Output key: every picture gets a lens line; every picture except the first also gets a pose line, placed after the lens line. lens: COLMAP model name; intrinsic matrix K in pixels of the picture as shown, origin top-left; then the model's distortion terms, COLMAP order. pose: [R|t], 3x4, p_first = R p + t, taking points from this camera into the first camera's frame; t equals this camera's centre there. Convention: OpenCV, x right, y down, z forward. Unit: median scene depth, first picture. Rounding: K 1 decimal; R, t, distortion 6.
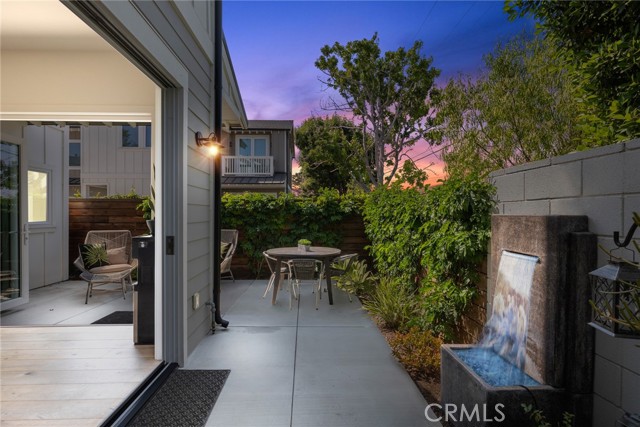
lens RADIAL K [[293.8, 0, 325.5], [0, 293.8, 216.7], [0, 0, 1]] dist [0.000762, -0.000115]
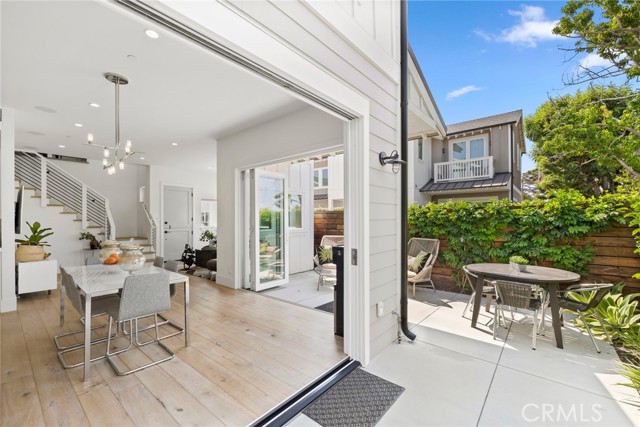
lens RADIAL K [[279.4, 0, 320.5], [0, 279.4, 218.5], [0, 0, 1]] dist [0.005565, -0.000609]
pose [[0.731883, -0.002529, -0.681425, 0.045667], [-0.003359, 0.999968, -0.007319, -0.016653], [0.681422, 0.007646, 0.731851, 0.046507]]
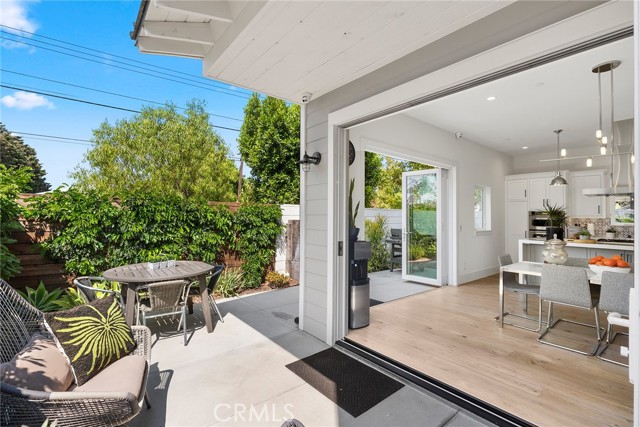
lens RADIAL K [[293.8, 0, 320.7], [0, 293.8, 207.0], [0, 0, 1]] dist [0.000762, -0.000115]
pose [[-0.599398, 0.016318, 0.800285, -0.672115], [-0.006009, 0.999672, -0.024884, -0.019688], [-0.800429, -0.019725, -0.599103, 0.843339]]
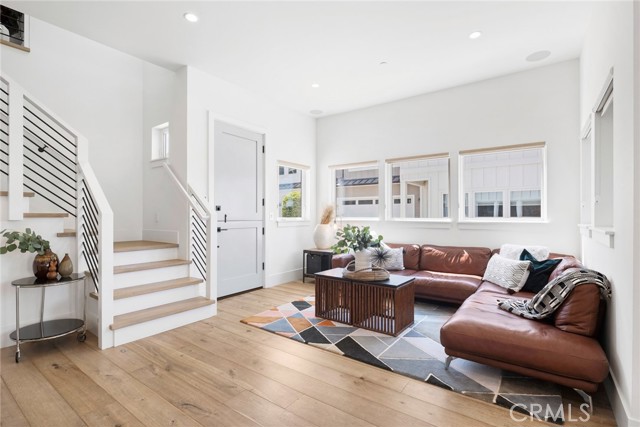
lens RADIAL K [[312.0, 0, 323.8], [0, 312.0, 215.5], [0, 0, 1]] dist [-0.009255, 0.002454]
pose [[0.778798, 0.000657, -0.627275, -0.821430], [-0.005699, 0.999966, -0.006029, 0.013664], [0.627249, 0.008270, 0.778775, 0.158631]]
